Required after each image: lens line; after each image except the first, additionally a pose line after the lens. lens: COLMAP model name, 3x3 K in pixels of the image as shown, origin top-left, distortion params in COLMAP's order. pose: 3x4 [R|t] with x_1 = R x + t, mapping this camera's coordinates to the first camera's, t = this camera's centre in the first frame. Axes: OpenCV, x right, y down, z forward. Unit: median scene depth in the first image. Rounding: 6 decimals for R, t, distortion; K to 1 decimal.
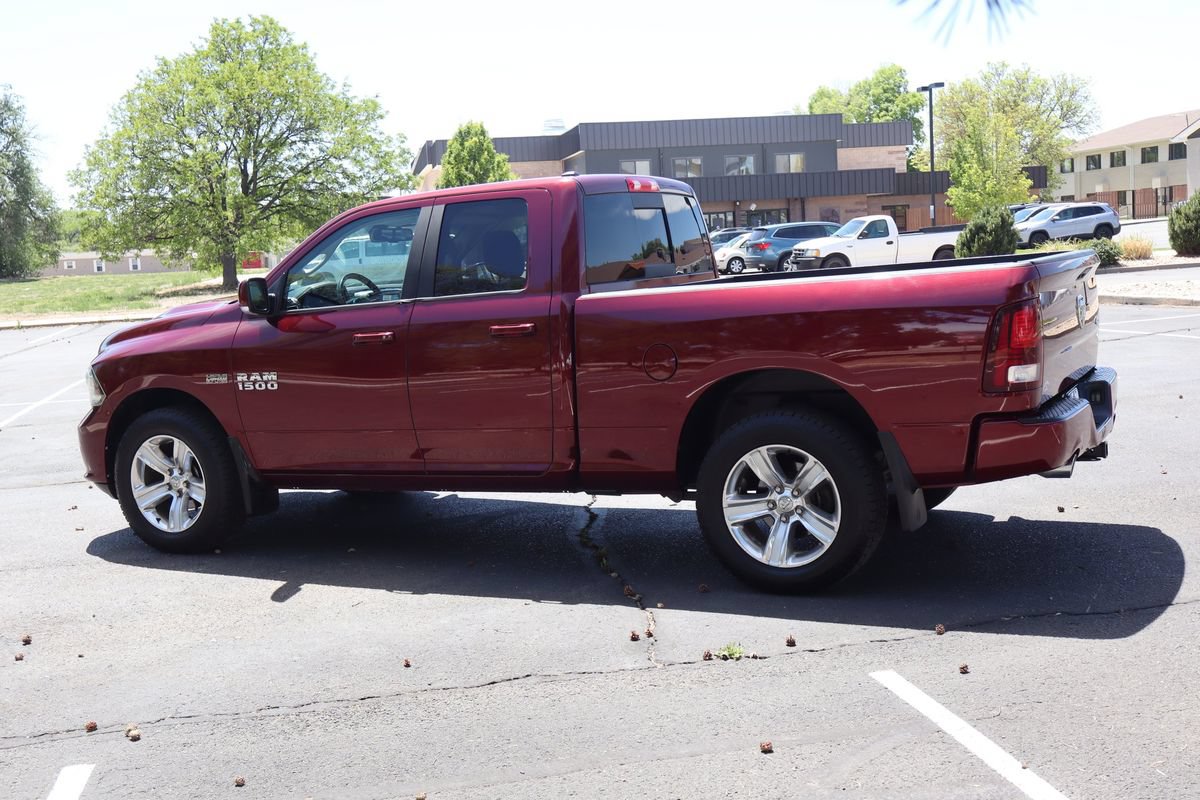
lens RADIAL K [[1375.0, 0, 633.4], [0, 1375.0, 396.0], [0, 0, 1]] dist [0.011879, 0.011716]
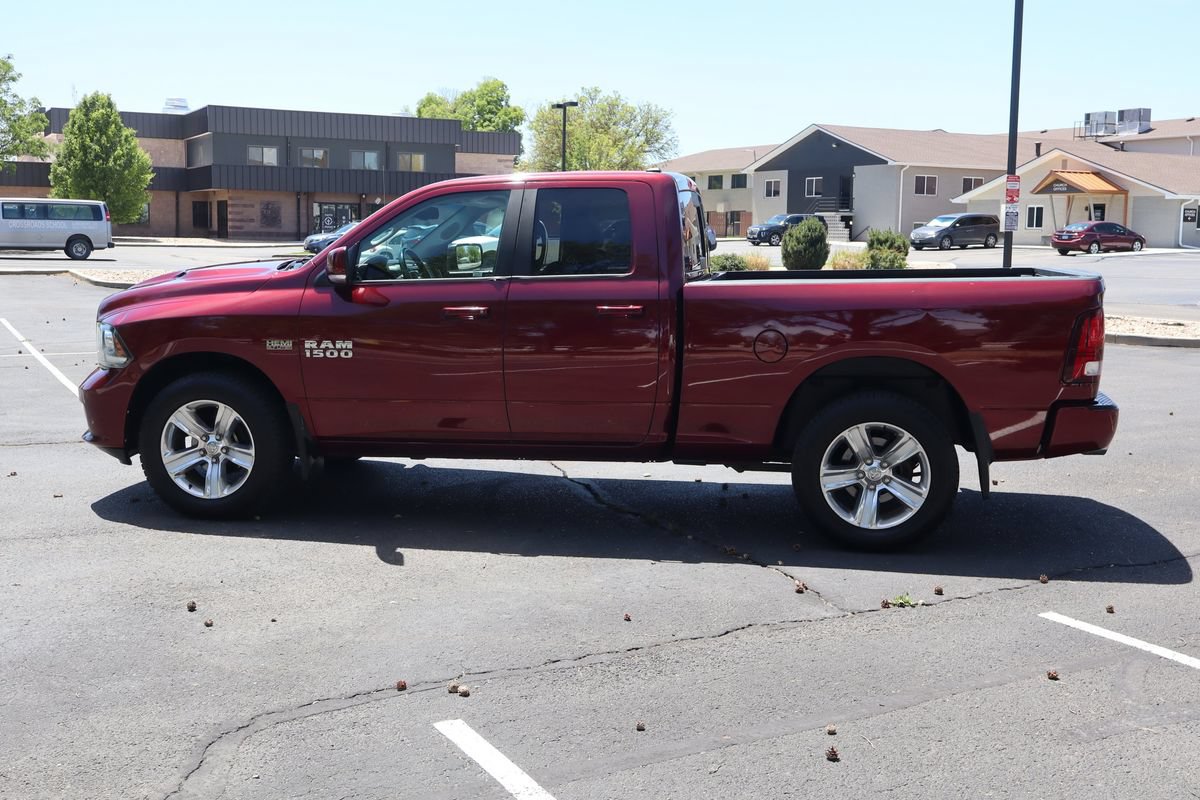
lens RADIAL K [[1275.8, 0, 631.2], [0, 1275.8, 402.5], [0, 0, 1]] dist [0.009104, -0.019389]
pose [[0.949133, 0.026810, 0.313733, -0.333102], [-0.031698, 0.999442, 0.010490, 0.010973], [-0.313277, -0.019901, 0.949453, 0.039759]]
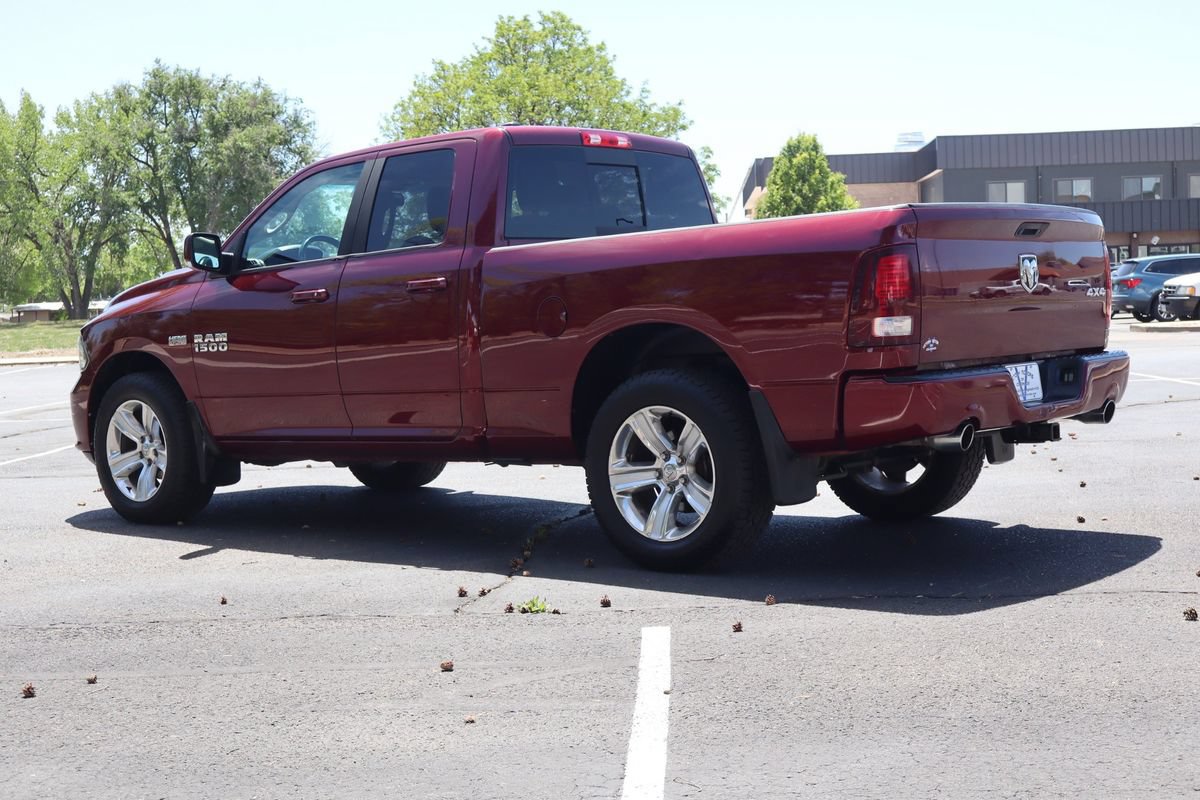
lens RADIAL K [[1684.5, 0, 666.3], [0, 1684.5, 402.0], [0, 0, 1]] dist [0.033376, -0.029113]
pose [[0.975458, 0.031301, -0.217949, 0.278867], [-0.040879, 0.998380, -0.039577, 0.060449], [0.216357, 0.047516, 0.975157, -0.077677]]
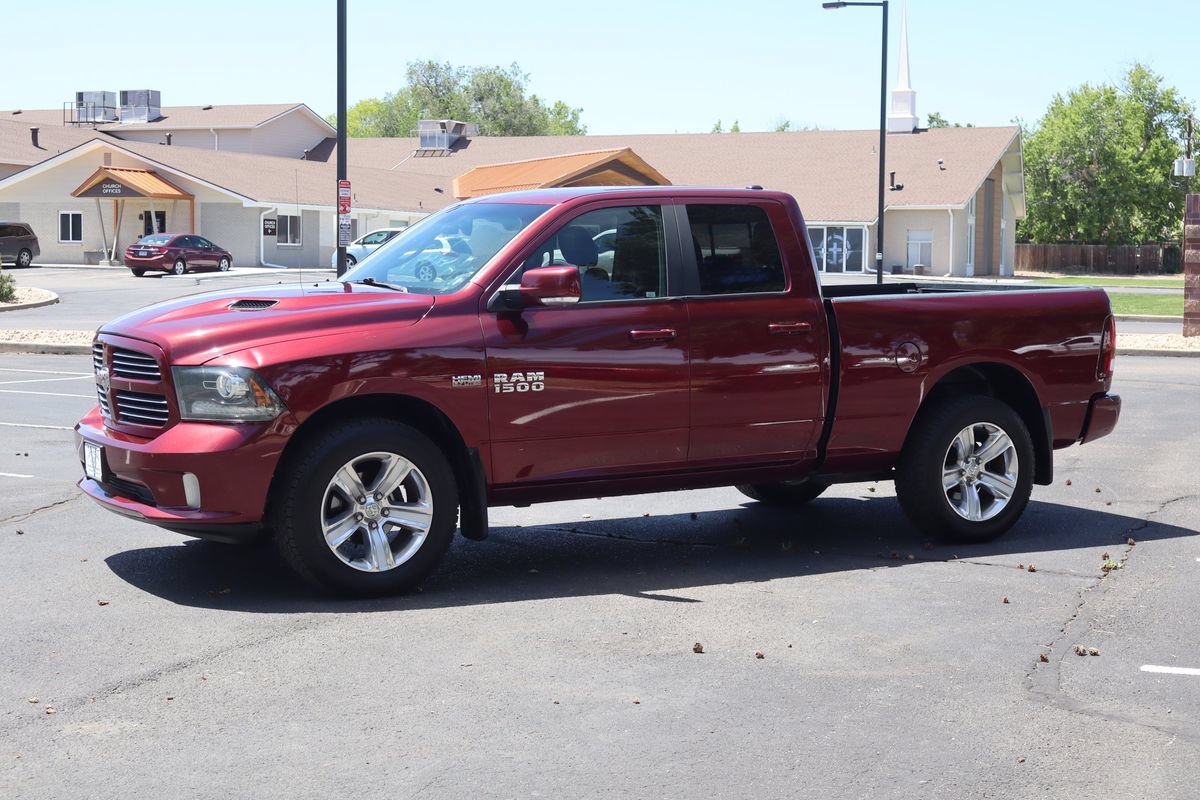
lens RADIAL K [[1684.5, 0, 666.3], [0, 1684.5, 402.0], [0, 0, 1]] dist [0.033376, -0.029113]
pose [[0.547964, -0.006218, 0.836479, -1.060332], [0.048772, 0.998509, -0.024527, 0.031304], [-0.835079, 0.054236, 0.547450, 0.306167]]
